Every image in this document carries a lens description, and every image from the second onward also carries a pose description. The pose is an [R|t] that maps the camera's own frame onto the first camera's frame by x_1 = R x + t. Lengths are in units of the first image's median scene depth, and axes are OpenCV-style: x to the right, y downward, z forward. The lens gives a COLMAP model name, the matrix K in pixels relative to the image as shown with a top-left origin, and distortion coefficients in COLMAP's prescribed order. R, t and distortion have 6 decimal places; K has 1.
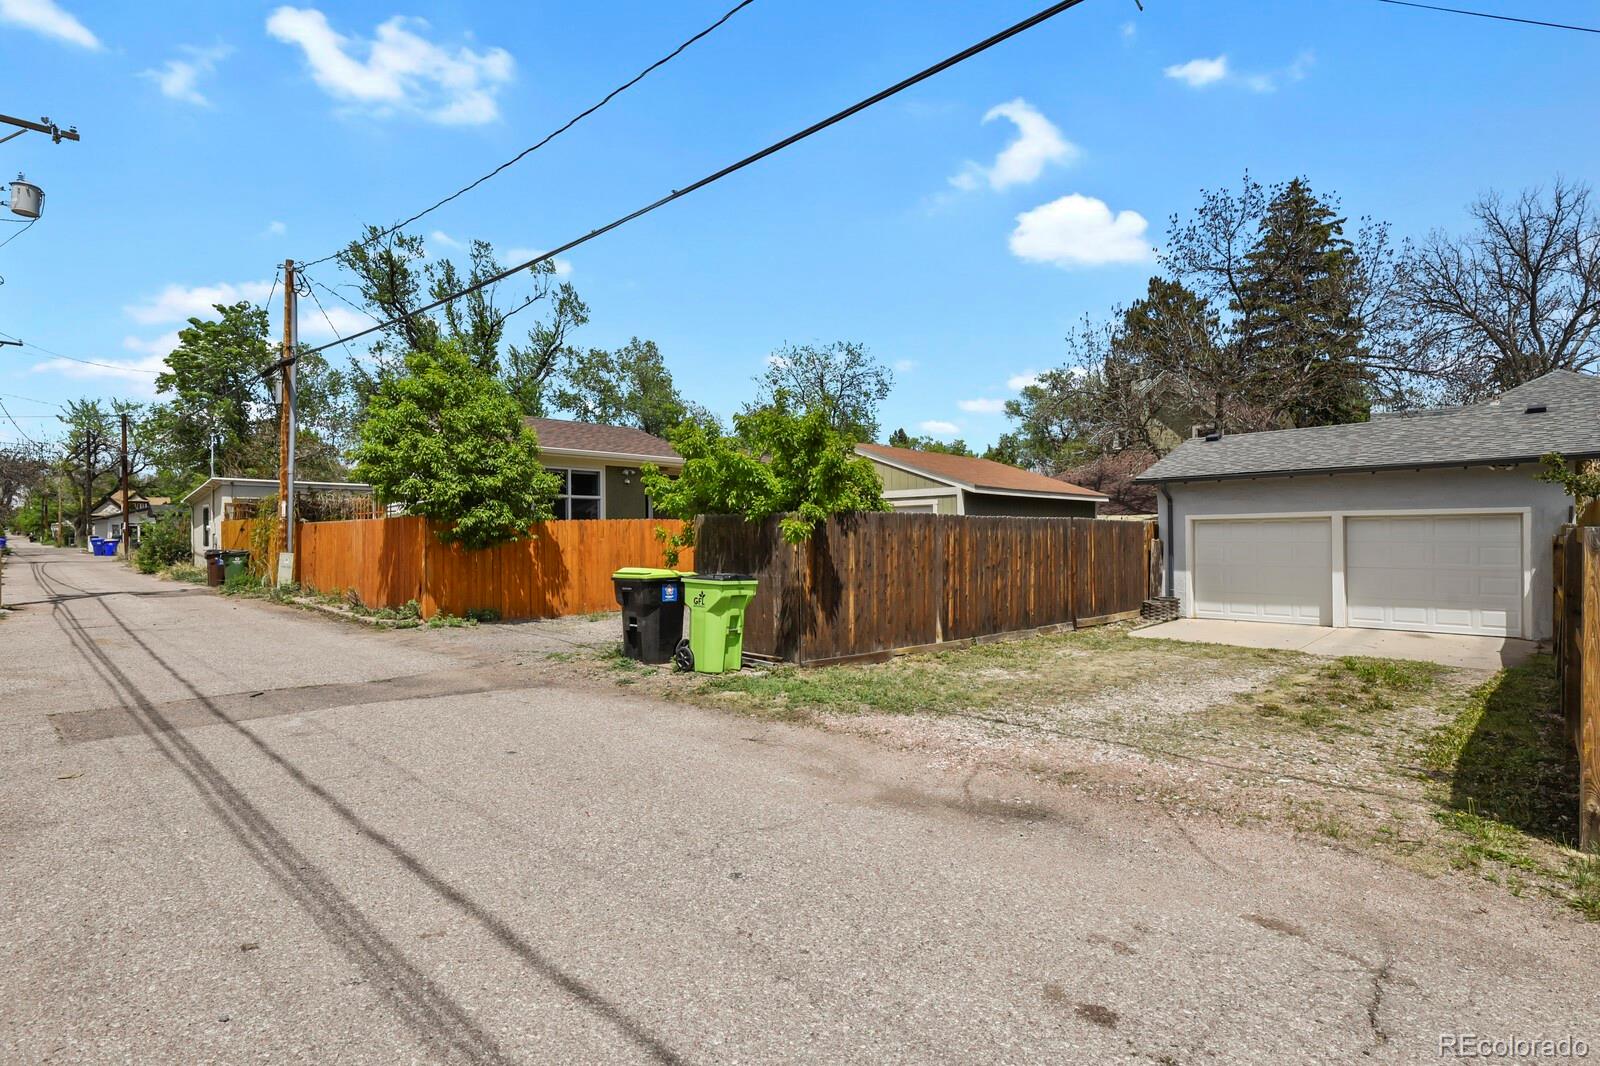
lens RADIAL K [[779.0, 0, 802.5], [0, 779.0, 534.5], [0, 0, 1]] dist [-0.007011, -0.001254]
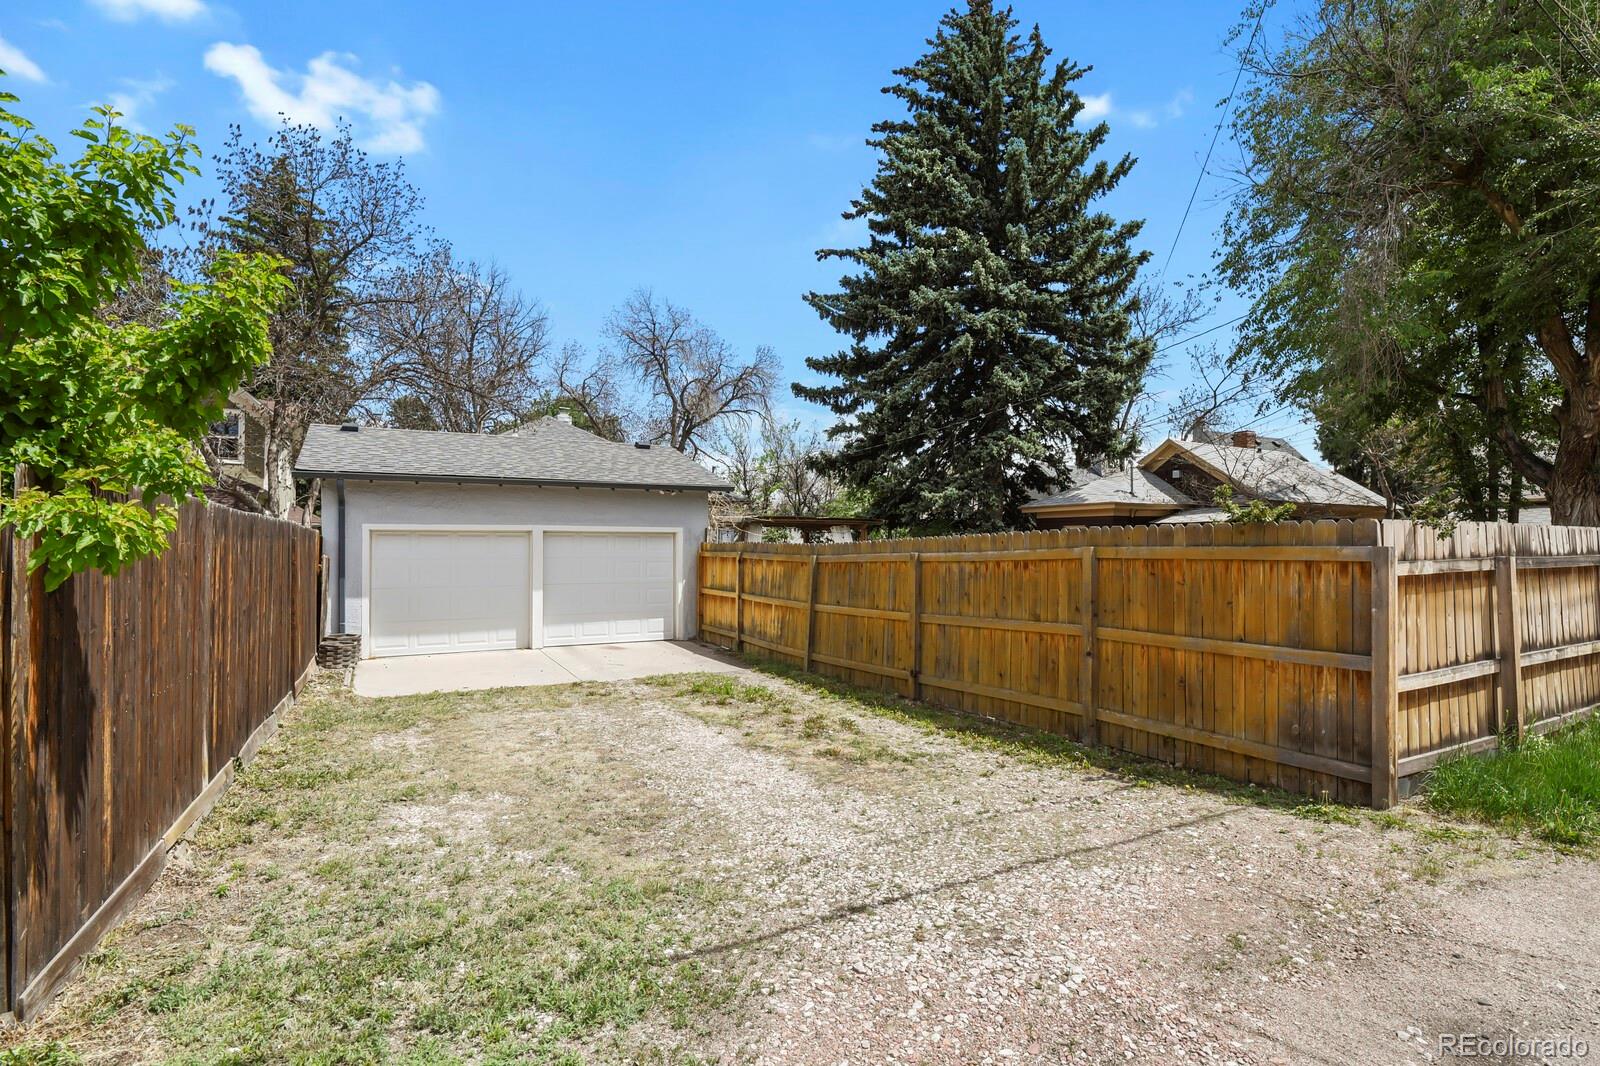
lens RADIAL K [[779.0, 0, 799.8], [0, 779.0, 534.0], [0, 0, 1]] dist [-0.007011, -0.001254]
pose [[0.284425, 0.023380, 0.958413, -0.125692], [-0.004290, 0.999724, -0.023115, 0.000984], [-0.958689, 0.002463, 0.284447, 0.425108]]
